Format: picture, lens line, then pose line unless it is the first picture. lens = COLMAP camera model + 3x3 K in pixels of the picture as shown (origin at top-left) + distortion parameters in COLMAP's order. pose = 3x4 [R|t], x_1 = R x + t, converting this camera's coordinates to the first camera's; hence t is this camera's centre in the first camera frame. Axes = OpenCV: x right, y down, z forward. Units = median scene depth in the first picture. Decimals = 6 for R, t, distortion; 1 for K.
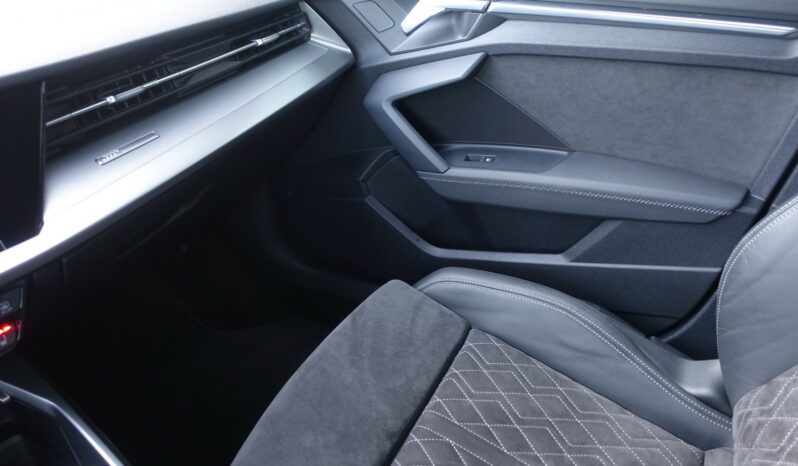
lens RADIAL K [[551.9, 0, 400.7], [0, 551.9, 231.5], [0, 0, 1]] dist [0.003921, -0.004527]
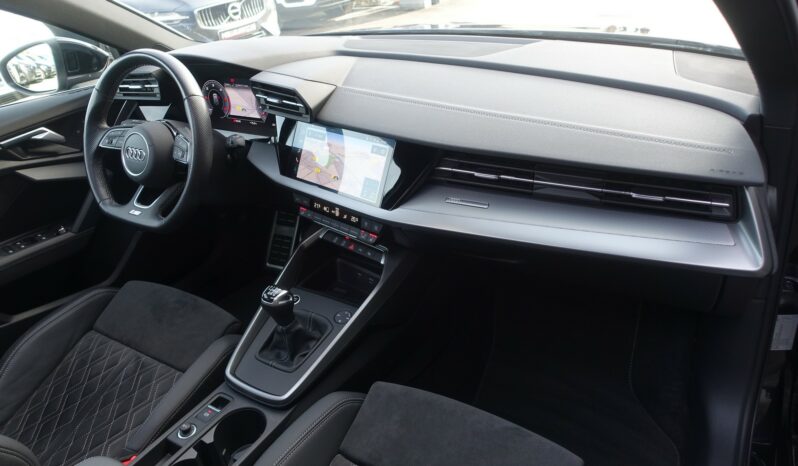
lens RADIAL K [[551.9, 0, 401.6], [0, 551.9, 231.2], [0, 0, 1]] dist [0.003921, -0.004527]
pose [[-0.051781, 0.550417, -0.833283, 0.696598], [-0.446775, 0.733477, 0.512254, -0.652083], [0.893147, 0.398815, 0.207932, 0.433491]]
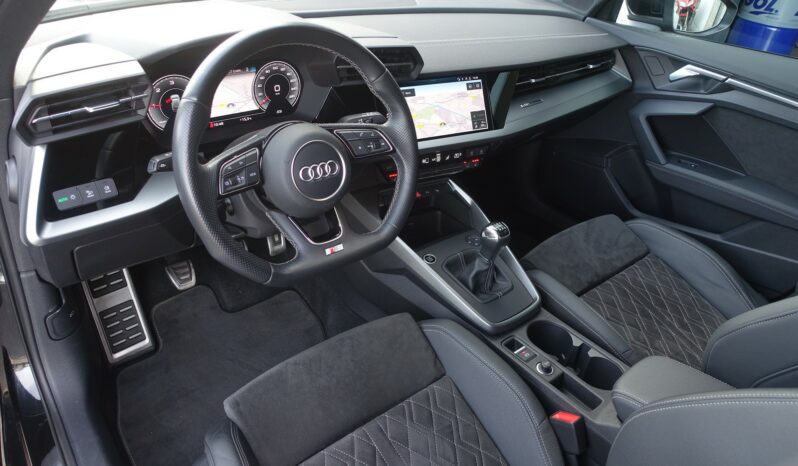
lens RADIAL K [[551.9, 0, 405.2], [0, 551.9, 235.4], [0, 0, 1]] dist [0.003921, -0.004527]
pose [[0.913872, 0.326857, -0.240839, -0.202186], [-0.322448, 0.944768, 0.058660, 0.308839], [0.246710, 0.024051, 0.968791, -1.010897]]
